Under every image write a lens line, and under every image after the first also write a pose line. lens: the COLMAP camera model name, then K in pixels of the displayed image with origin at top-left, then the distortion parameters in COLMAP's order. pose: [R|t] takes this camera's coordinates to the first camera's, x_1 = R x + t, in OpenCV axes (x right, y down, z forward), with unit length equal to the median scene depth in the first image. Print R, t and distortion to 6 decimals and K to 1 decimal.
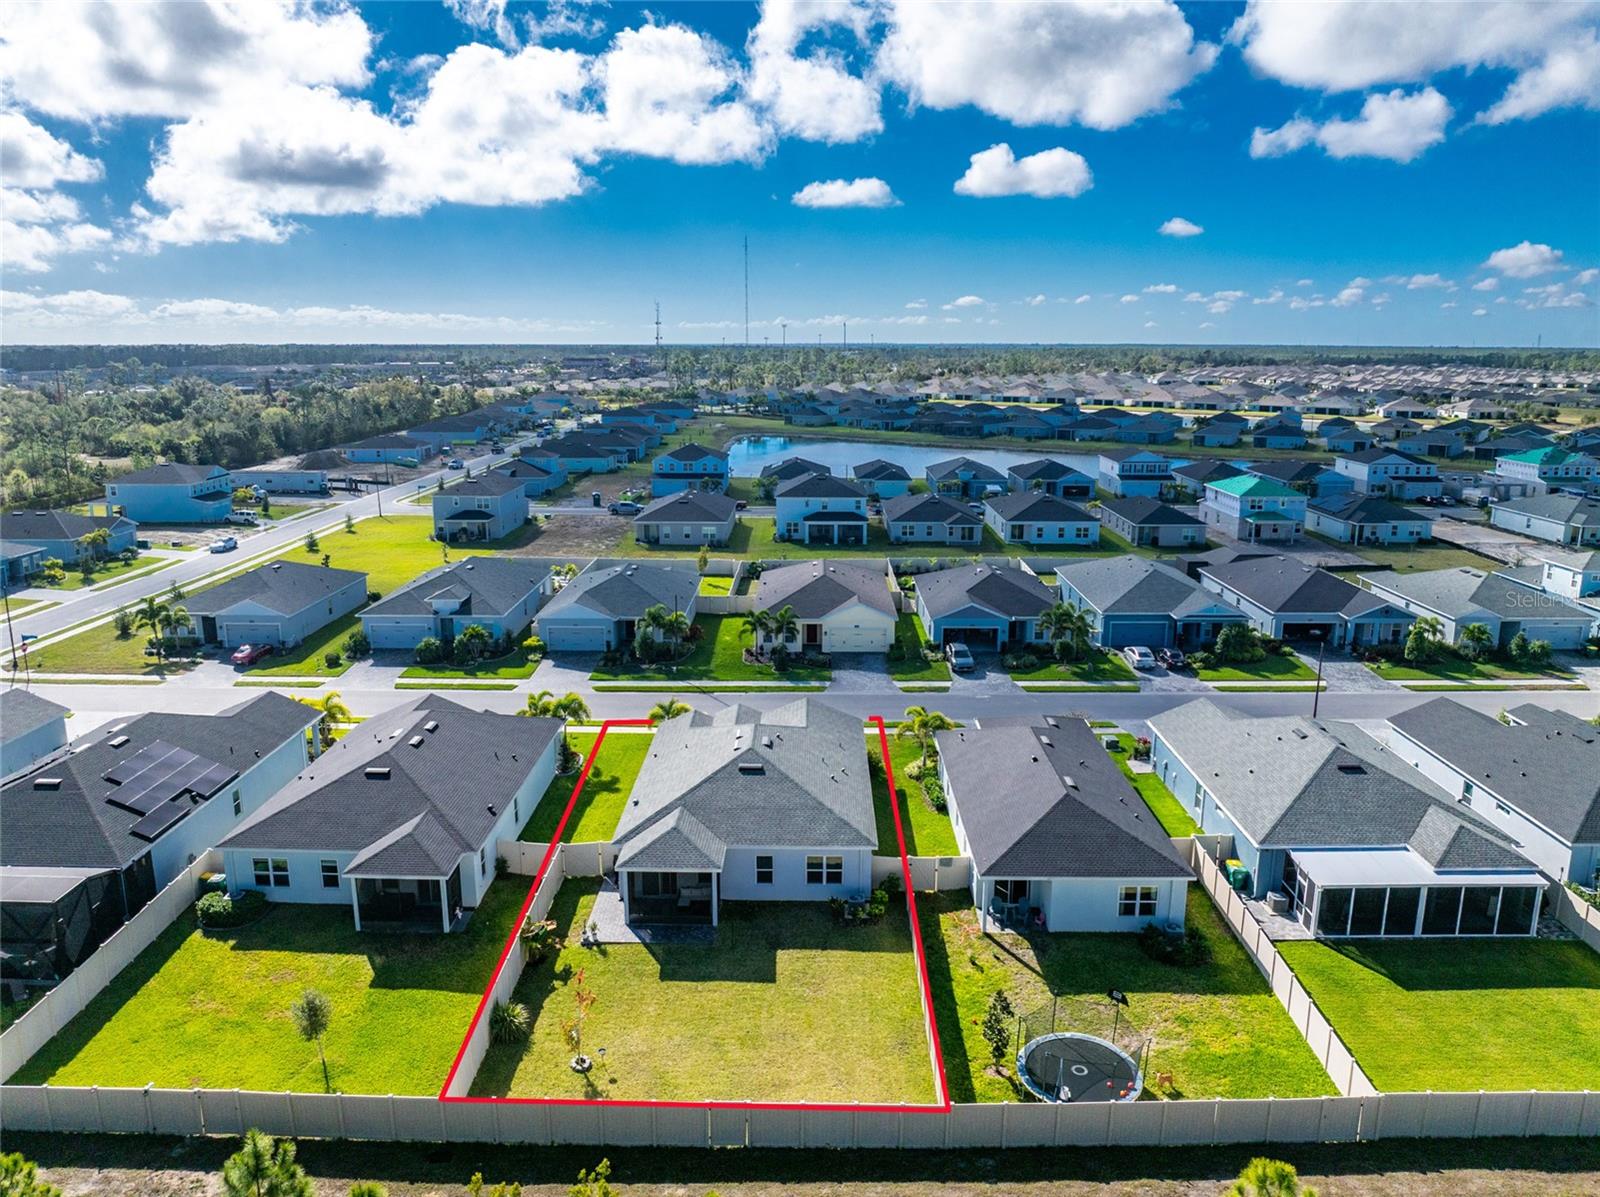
lens RADIAL K [[1120.3, 0, 800.0], [0, 1120.3, 598.5], [0, 0, 1]] dist [-0.035175, 0.002400]
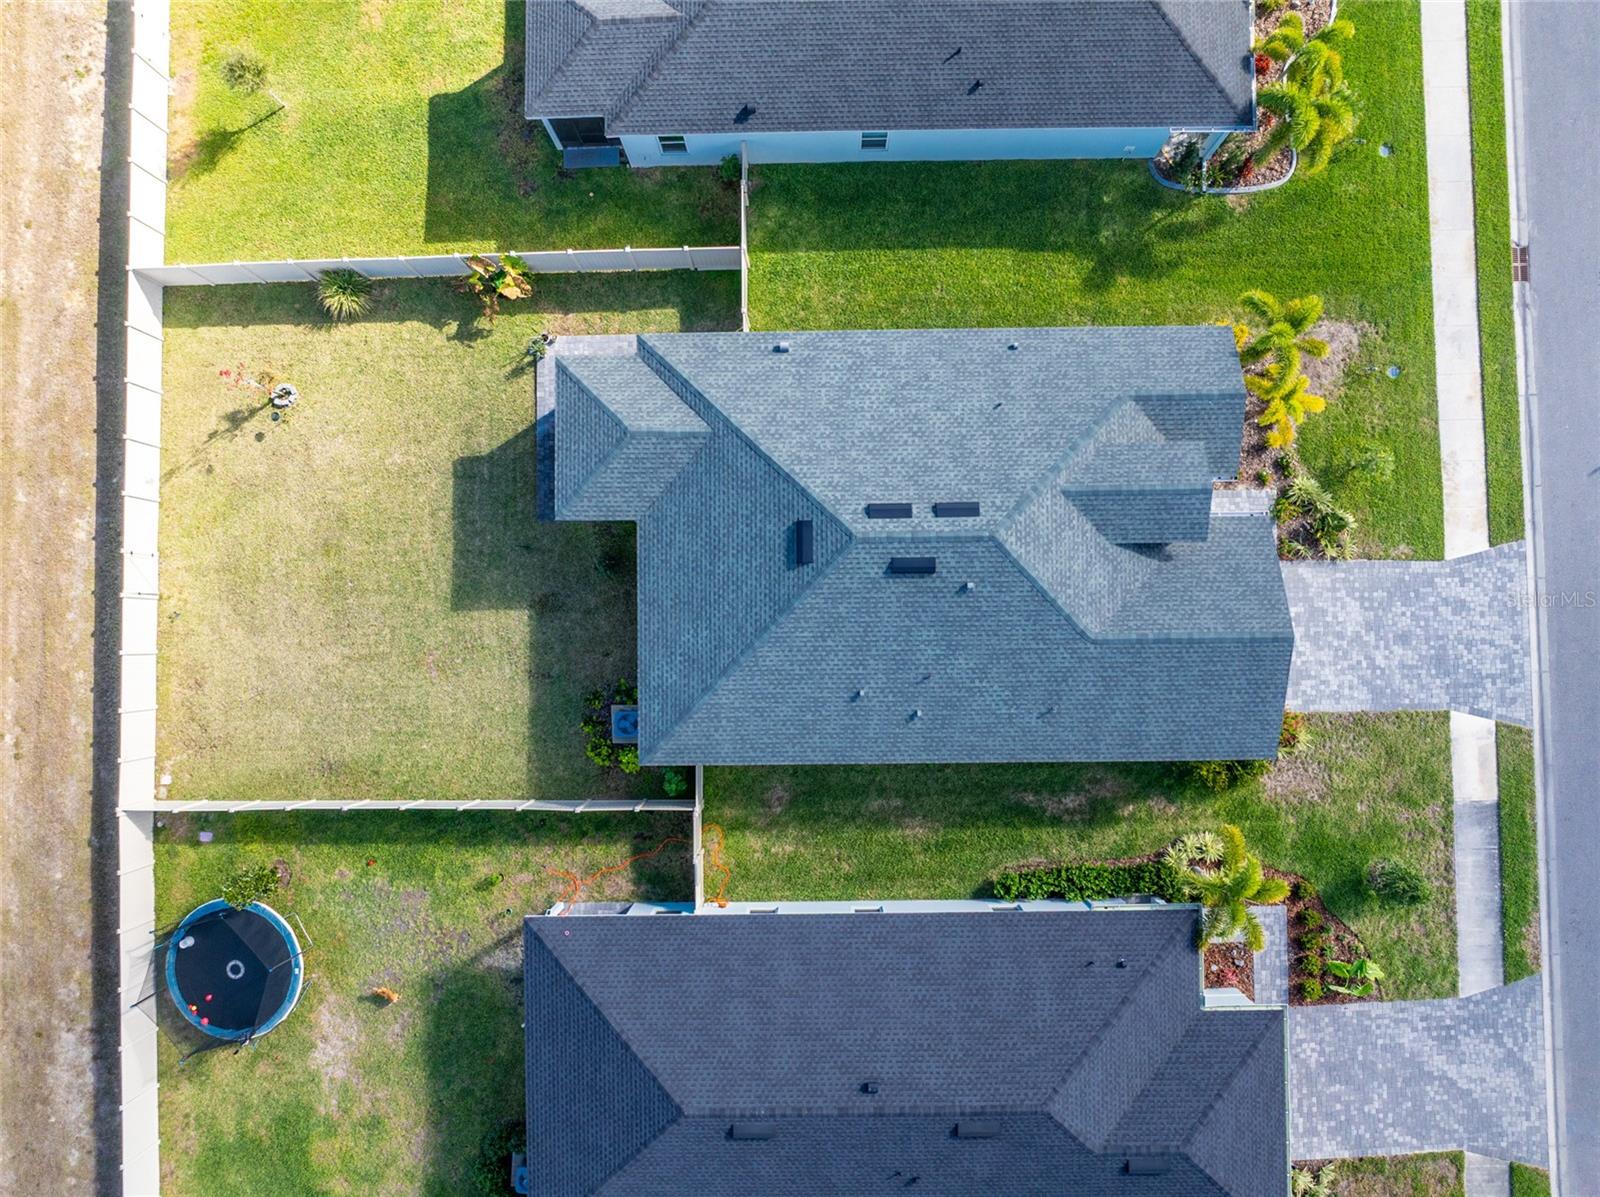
lens RADIAL K [[1120.3, 0, 800.0], [0, 1120.3, 598.5], [0, 0, 1]] dist [-0.035175, 0.002400]
pose [[0.022478, 0.998460, -0.050712, 0.009266], [-0.203382, 0.054231, 0.977596, -0.308049], [0.978841, -0.011660, 0.204288, 0.742764]]
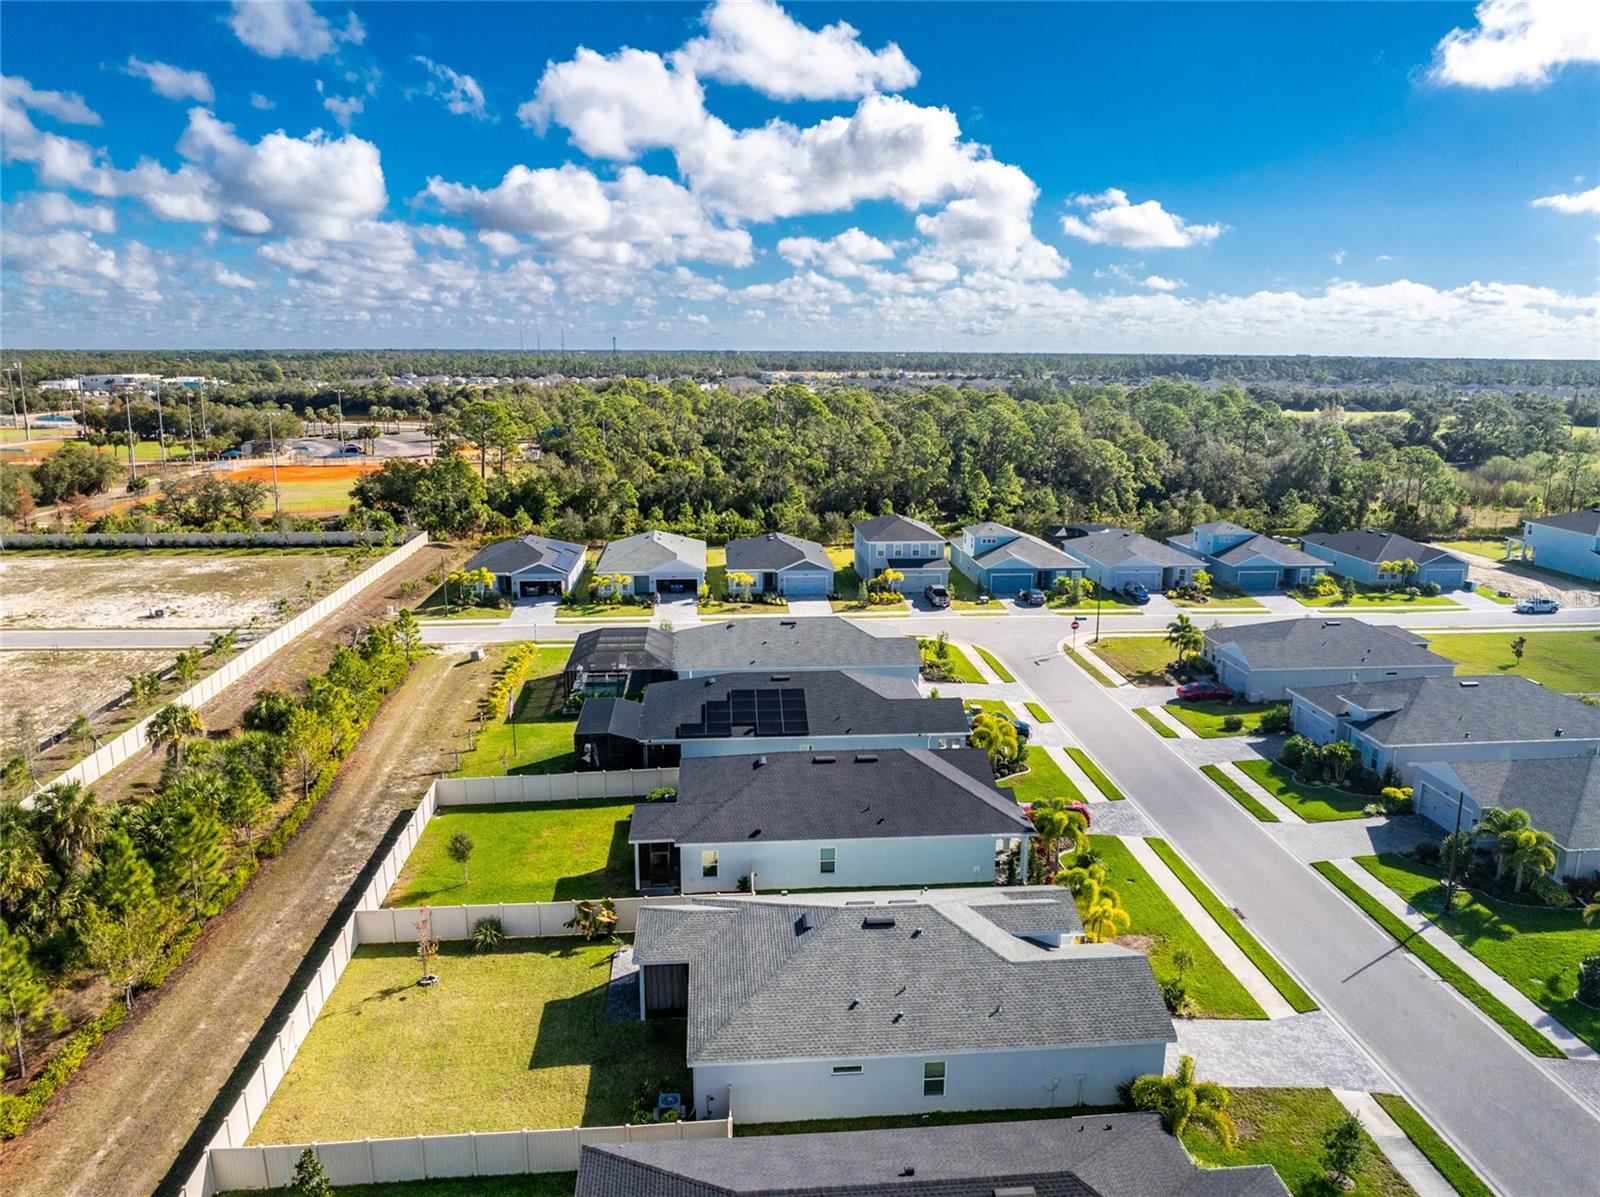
lens RADIAL K [[1120.3, 0, 800.0], [0, 1120.3, 598.5], [0, 0, 1]] dist [-0.035175, 0.002400]
pose [[0.094541, 0.210049, -0.973109, 0.579704], [-0.222998, 0.957117, 0.184932, -0.185368], [0.970224, 0.199518, 0.137327, 0.699876]]
